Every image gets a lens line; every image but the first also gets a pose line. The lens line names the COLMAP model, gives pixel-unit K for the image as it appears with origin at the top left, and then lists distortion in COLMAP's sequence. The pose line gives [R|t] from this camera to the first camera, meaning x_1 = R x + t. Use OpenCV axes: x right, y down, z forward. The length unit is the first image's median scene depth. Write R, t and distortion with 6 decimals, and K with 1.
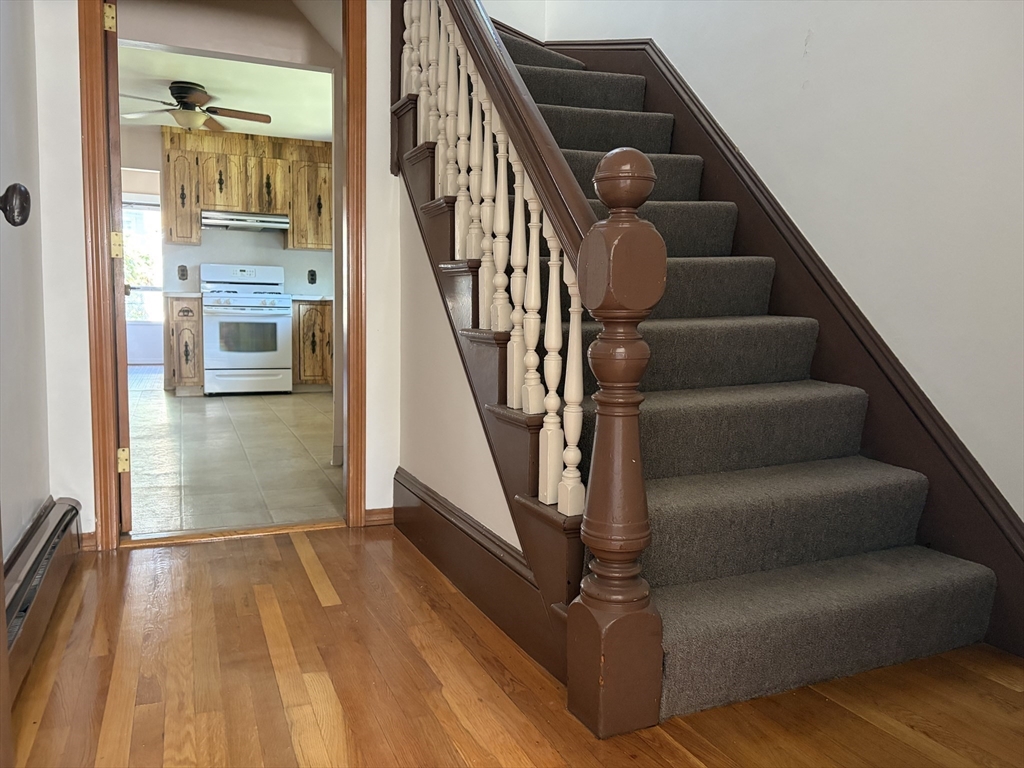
lens RADIAL K [[785.4, 0, 512.0], [0, 785.4, 384.0], [0, 0, 1]] dist [0.011050, 0.002706]
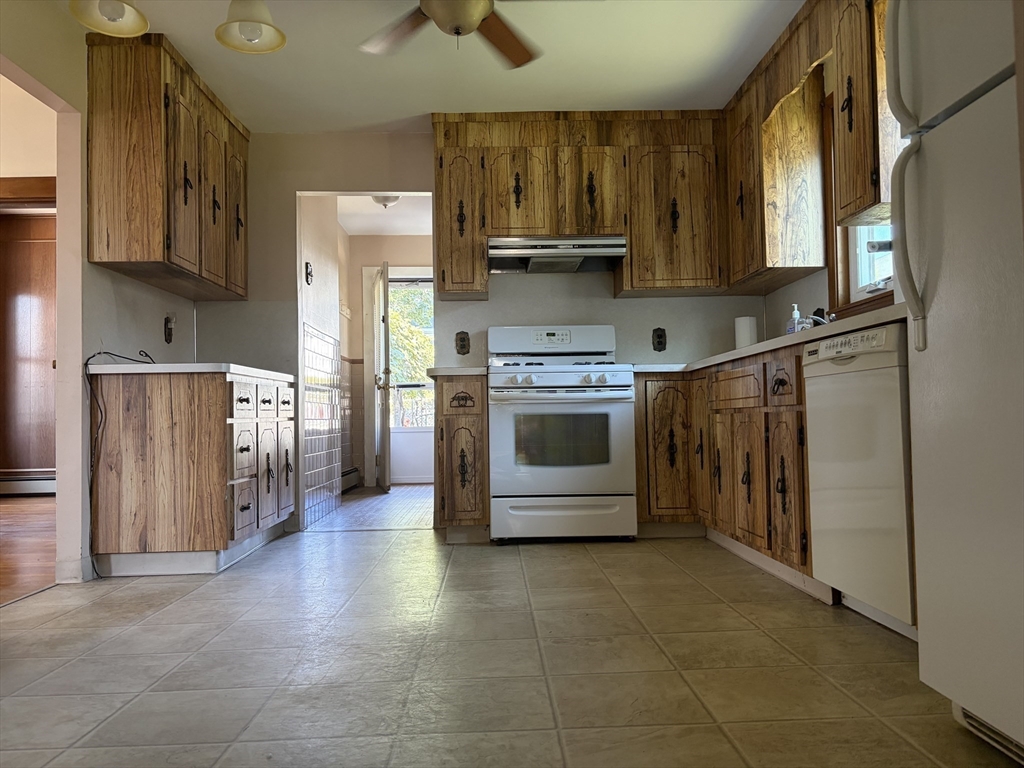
lens RADIAL K [[783.6, 0, 512.0], [0, 783.6, 384.0], [0, 0, 1]] dist [0.095191, 0.000593]
pose [[0.932214, -0.049724, -0.358474, -0.157872], [-0.001257, 0.990065, -0.140602, -0.018832], [0.361904, 0.131522, 0.922891, 0.442076]]
